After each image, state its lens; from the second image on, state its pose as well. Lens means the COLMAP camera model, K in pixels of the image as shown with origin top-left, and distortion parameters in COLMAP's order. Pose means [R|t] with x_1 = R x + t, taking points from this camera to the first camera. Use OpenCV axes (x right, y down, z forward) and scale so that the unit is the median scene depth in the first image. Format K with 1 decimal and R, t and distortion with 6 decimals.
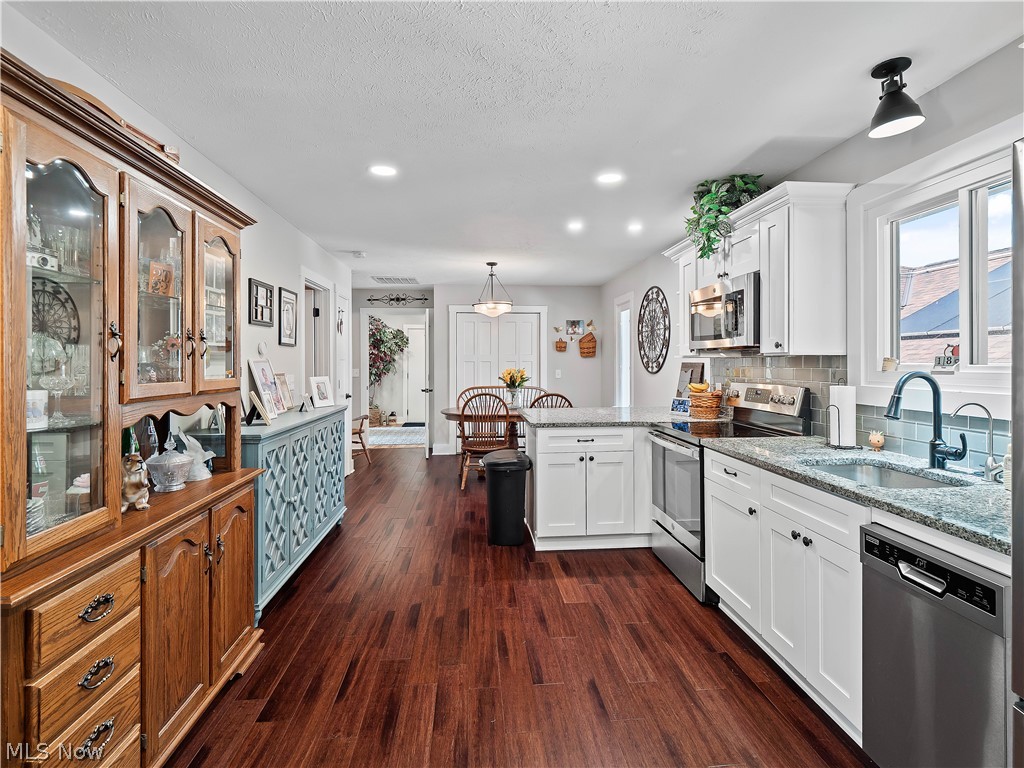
lens RADIAL K [[502.5, 0, 517.9], [0, 502.5, 366.1], [0, 0, 1]] dist [0.003198, -0.010812]
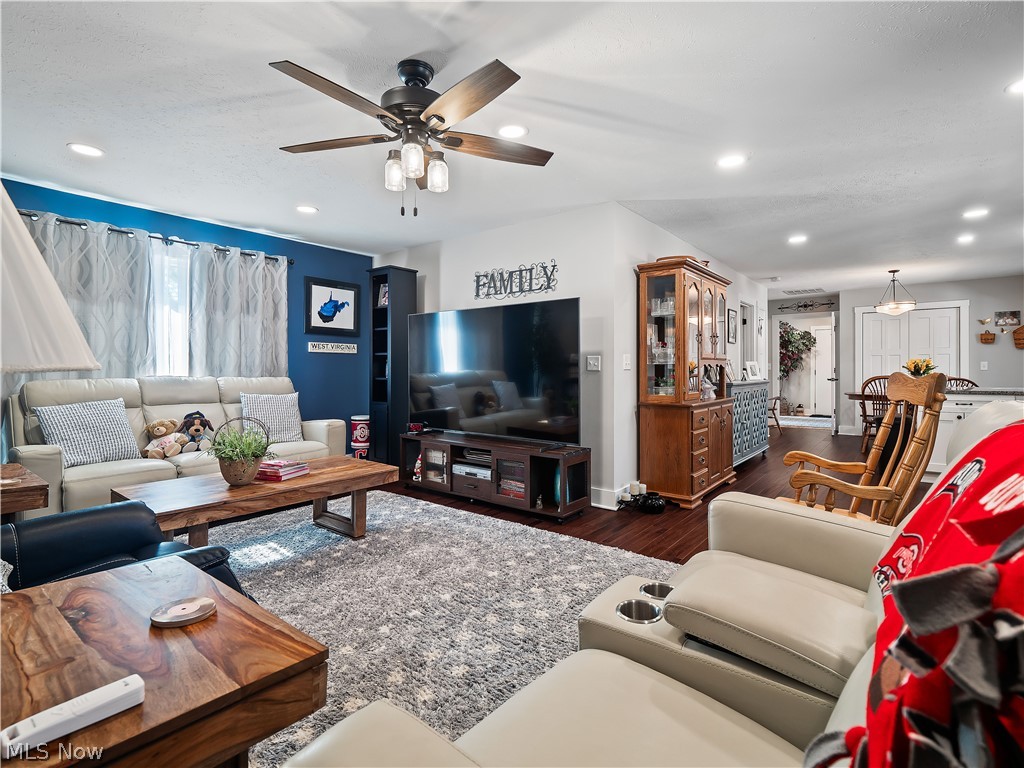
lens RADIAL K [[498.9, 0, 519.3], [0, 498.9, 371.5], [0, 0, 1]] dist [0.003239, 0.000216]
pose [[0.729553, 0.000503, -0.683924, 0.195837], [-0.003023, 0.999992, -0.002489, 0.072980], [0.683918, 0.003883, 0.729549, -0.846138]]
